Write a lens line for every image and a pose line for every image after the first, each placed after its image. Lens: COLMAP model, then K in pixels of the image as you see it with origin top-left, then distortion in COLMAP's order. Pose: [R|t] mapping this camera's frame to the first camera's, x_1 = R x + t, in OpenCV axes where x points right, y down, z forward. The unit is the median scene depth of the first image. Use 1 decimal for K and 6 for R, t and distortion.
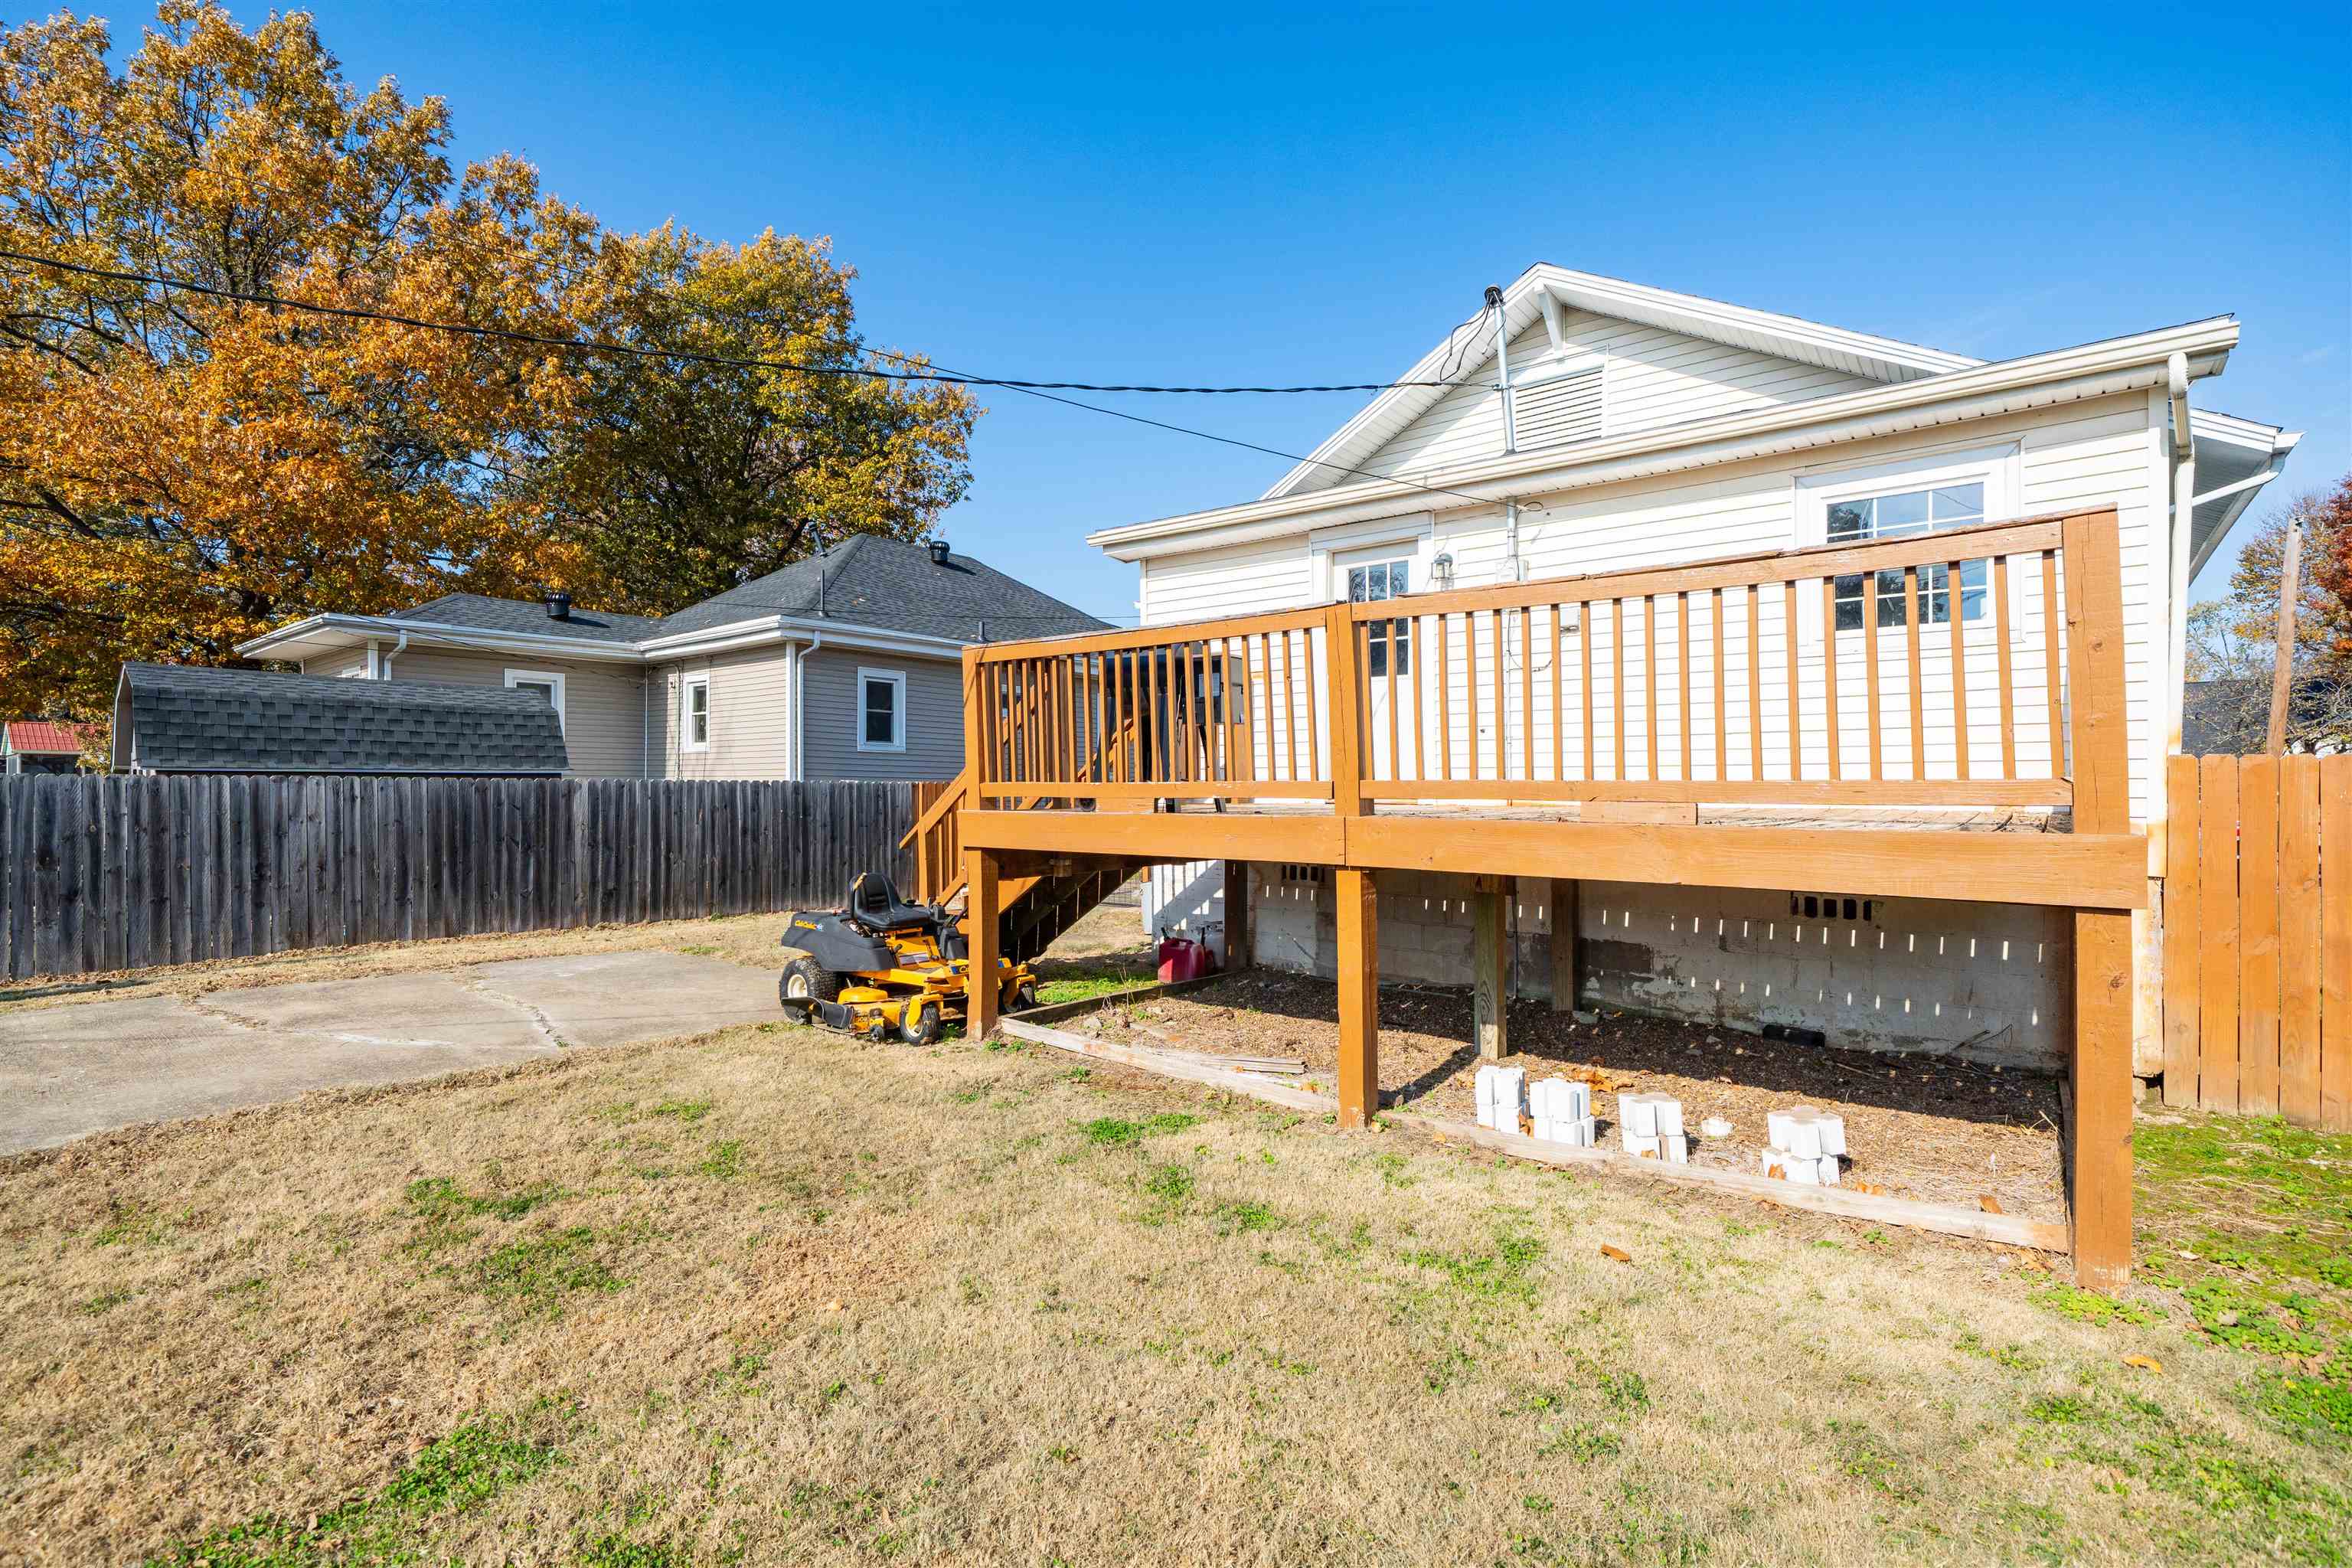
lens RADIAL K [[1062.7, 0, 1177.3], [0, 1062.7, 776.7], [0, 0, 1]] dist [-0.000049, -0.000014]
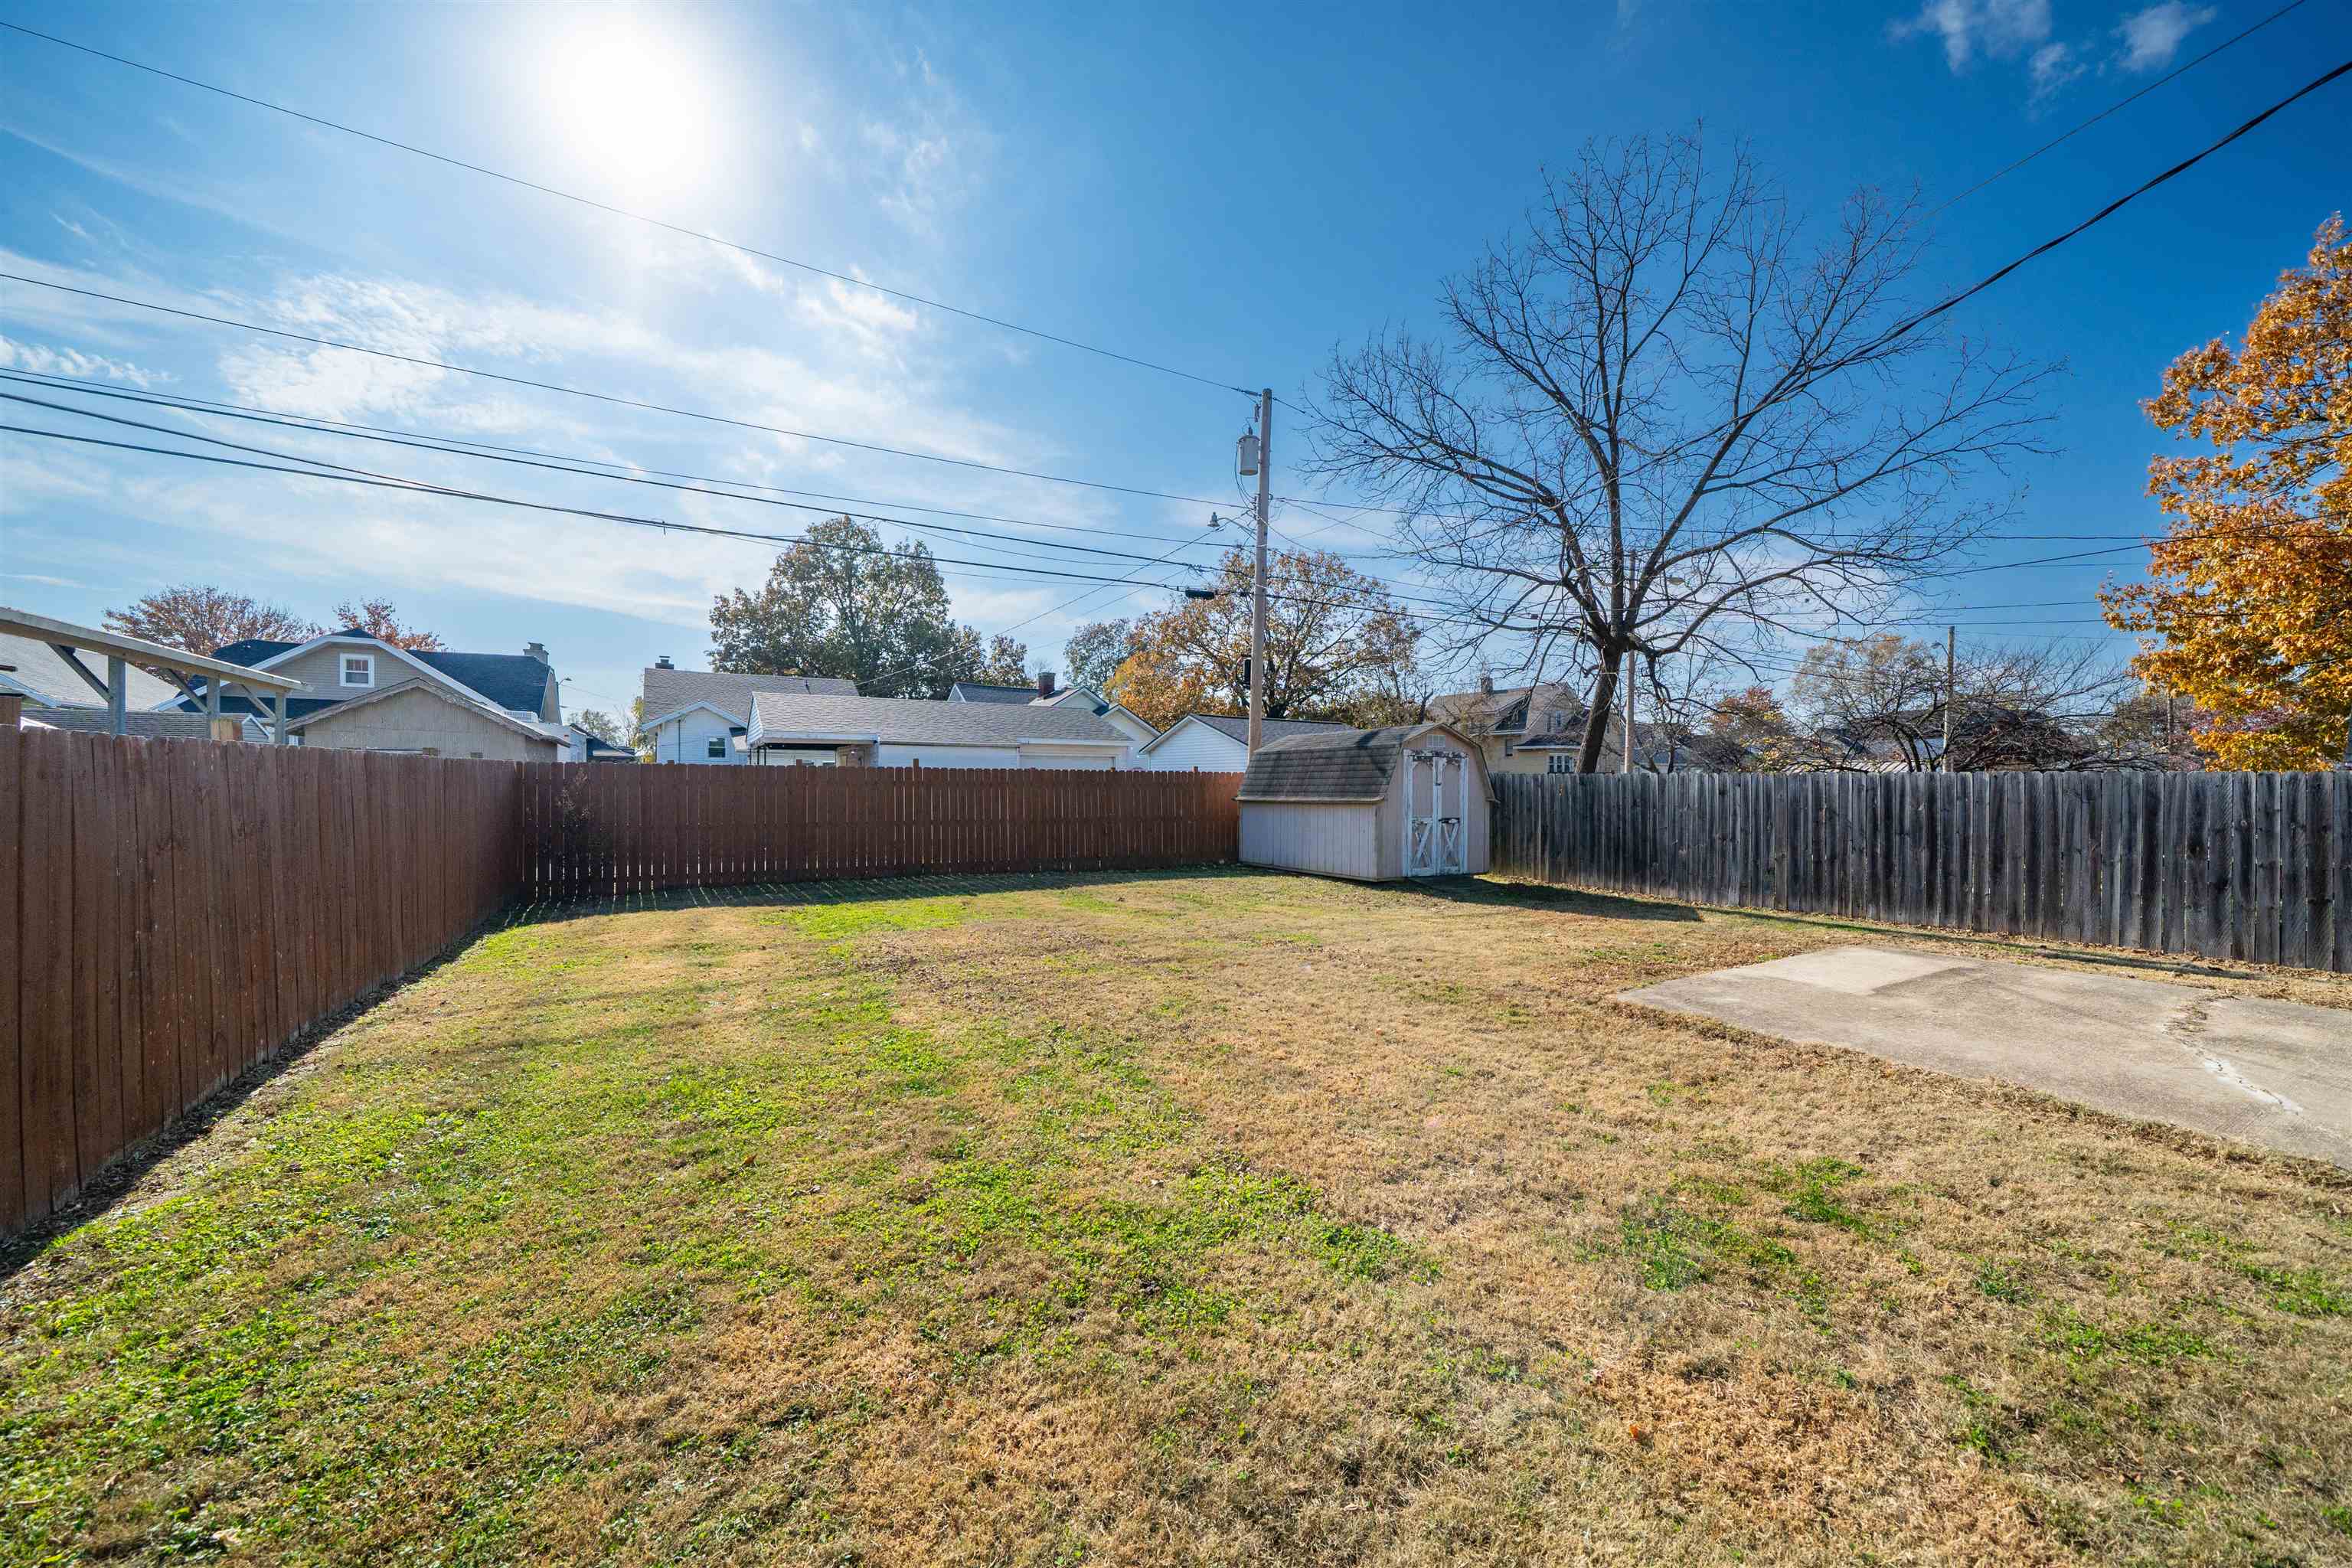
lens RADIAL K [[884.5, 0, 1178.2], [0, 884.5, 787.8], [0, 0, 1]] dist [-0.000641, -0.000021]
pose [[-0.348870, 0.005344, -0.937156, 0.298501], [0.008407, 0.999961, 0.002573, 0.006710], [0.937133, -0.006981, -0.348902, 0.643776]]
